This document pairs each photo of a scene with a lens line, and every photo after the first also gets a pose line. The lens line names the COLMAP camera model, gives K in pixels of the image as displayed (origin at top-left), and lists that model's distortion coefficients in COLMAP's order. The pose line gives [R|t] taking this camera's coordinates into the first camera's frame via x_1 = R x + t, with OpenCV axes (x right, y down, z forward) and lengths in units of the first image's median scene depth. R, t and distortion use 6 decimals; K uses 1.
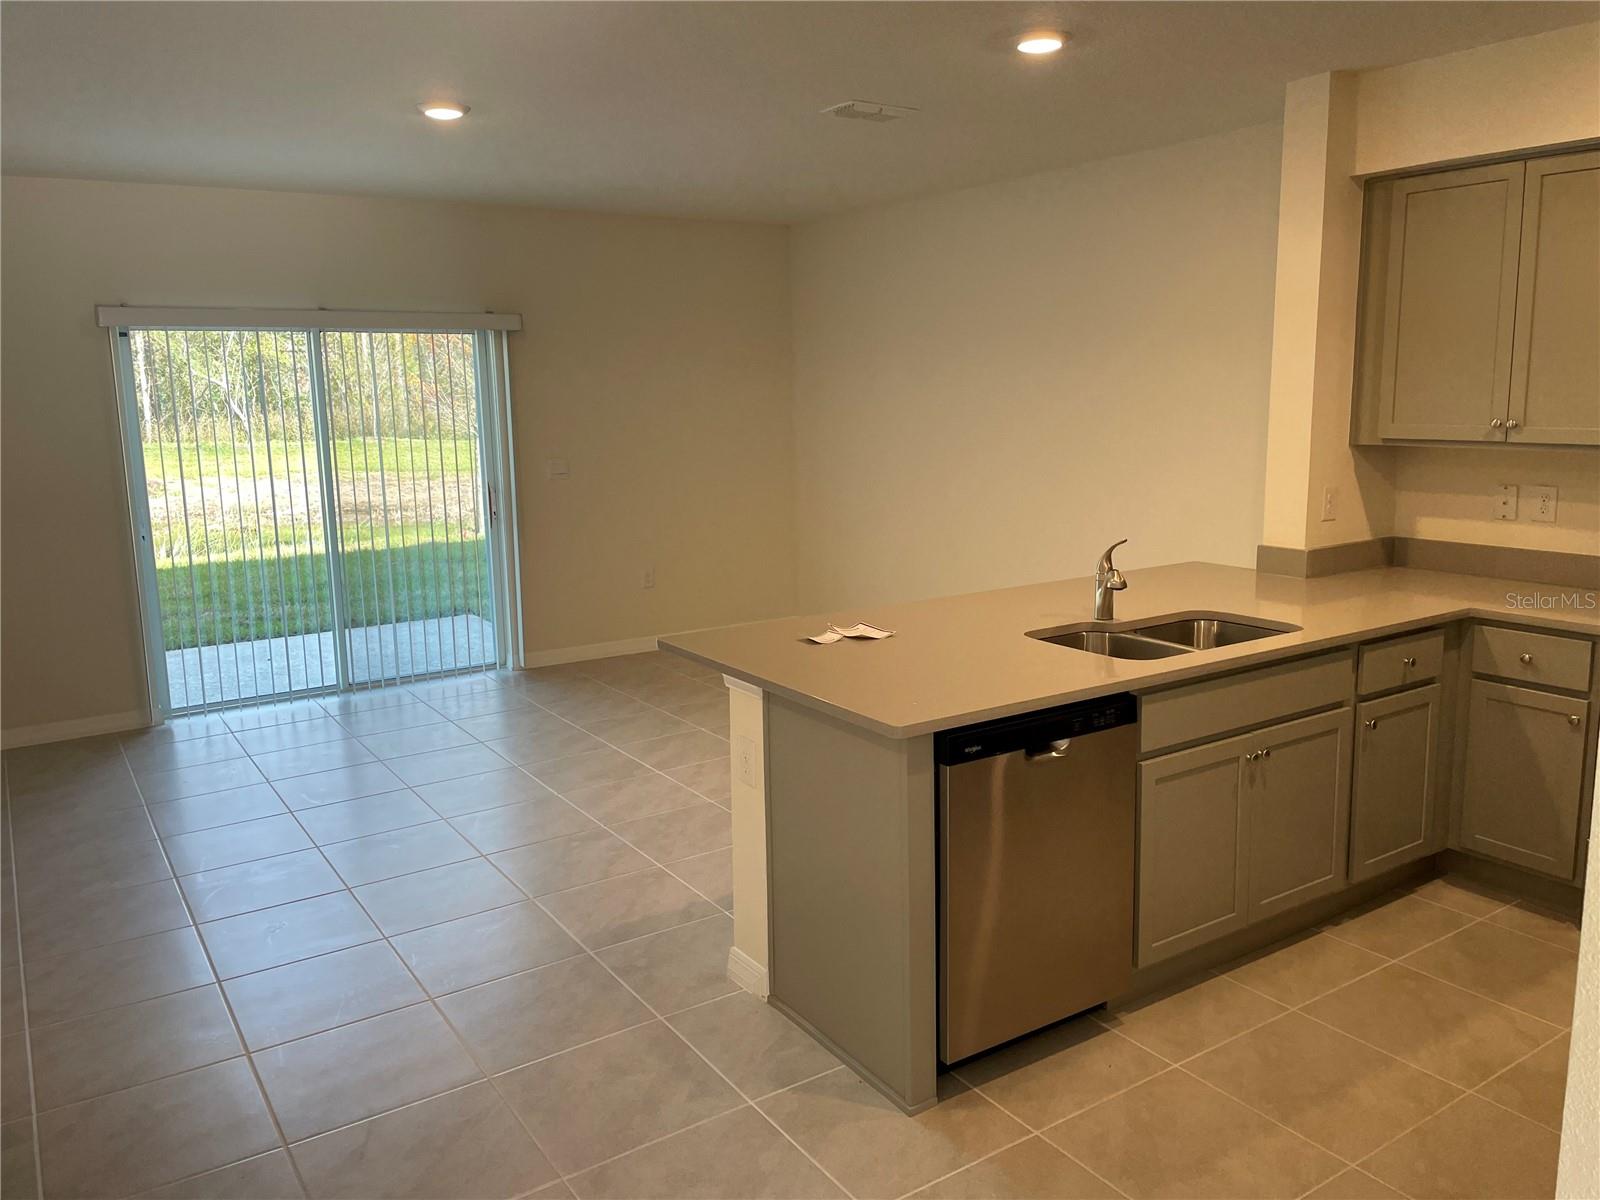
lens RADIAL K [[1177.8, 0, 800.0], [0, 1177.8, 600.0], [0, 0, 1]] dist [-0.000138, 0.001948]
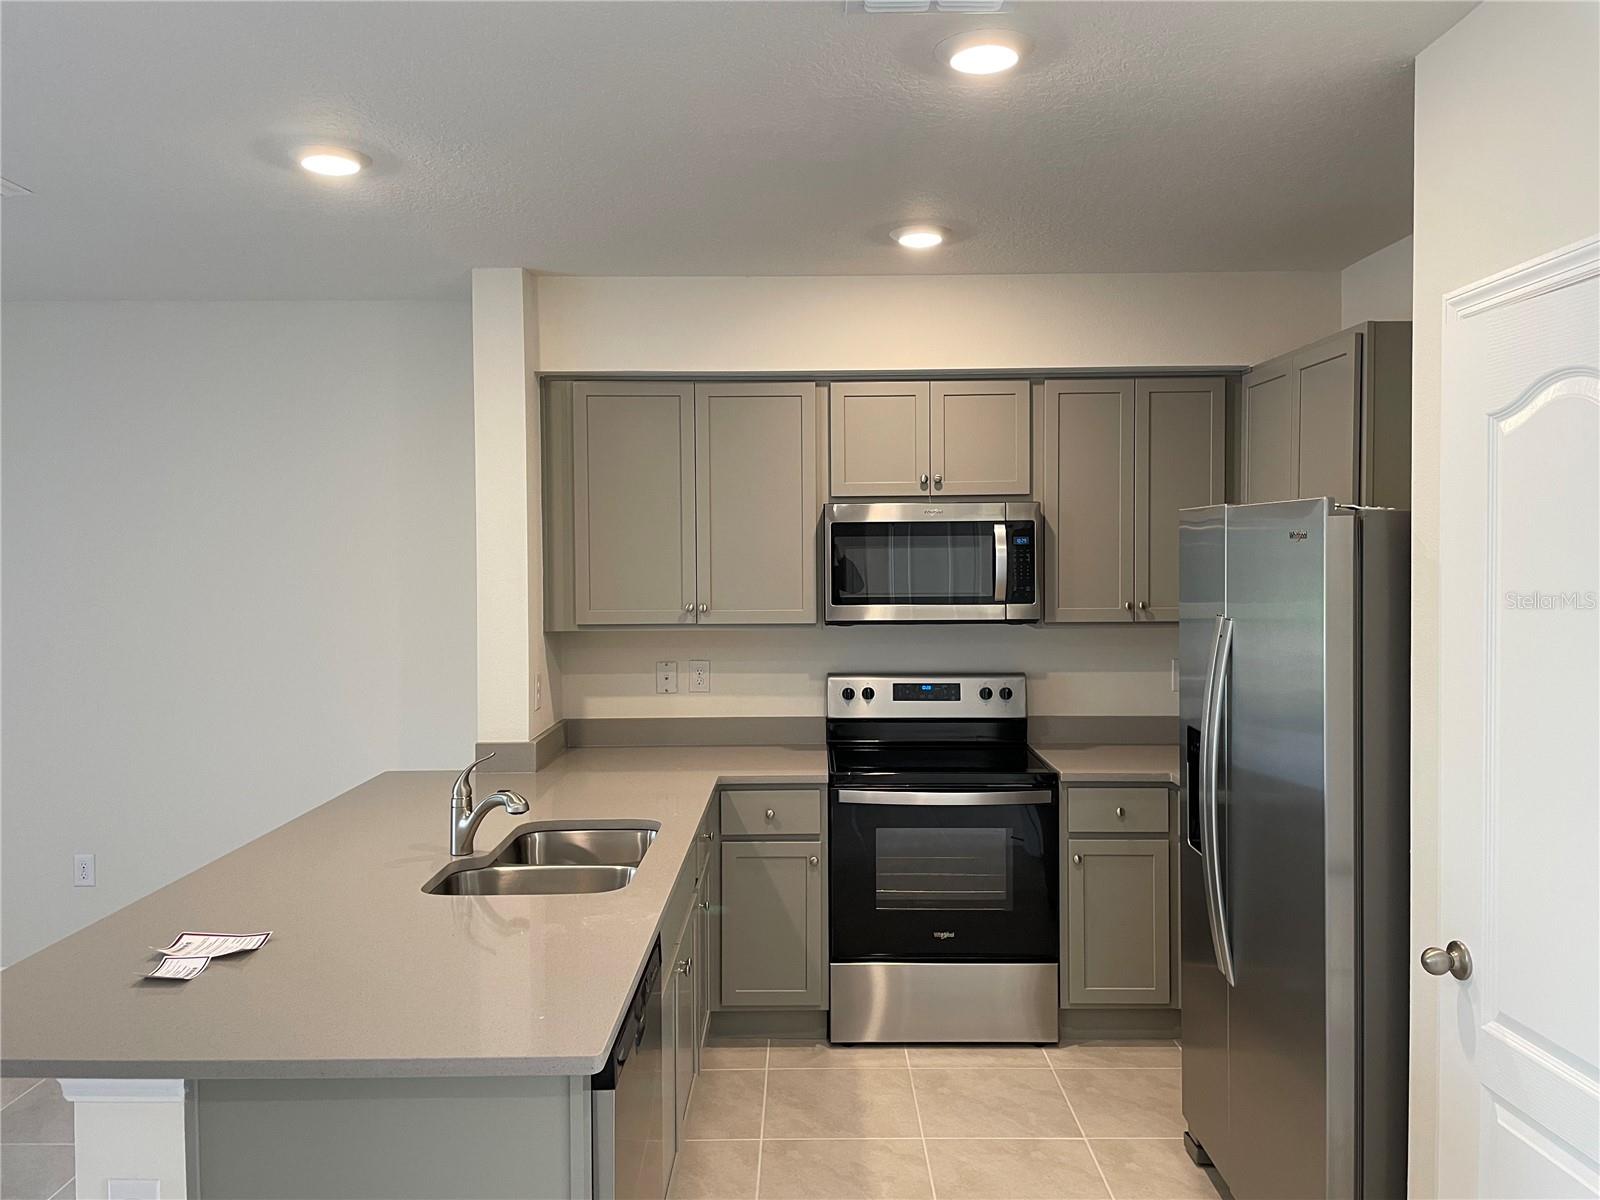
lens RADIAL K [[1217.7, 0, 800.0], [0, 1217.7, 600.0], [0, 0, 1]] dist [0.104984, -0.136170]
pose [[0.566914, -0.027381, 0.823322, -0.289492], [0.147753, 0.986620, -0.068927, -0.061125], [-0.810418, 0.160724, 0.563374, 0.259414]]
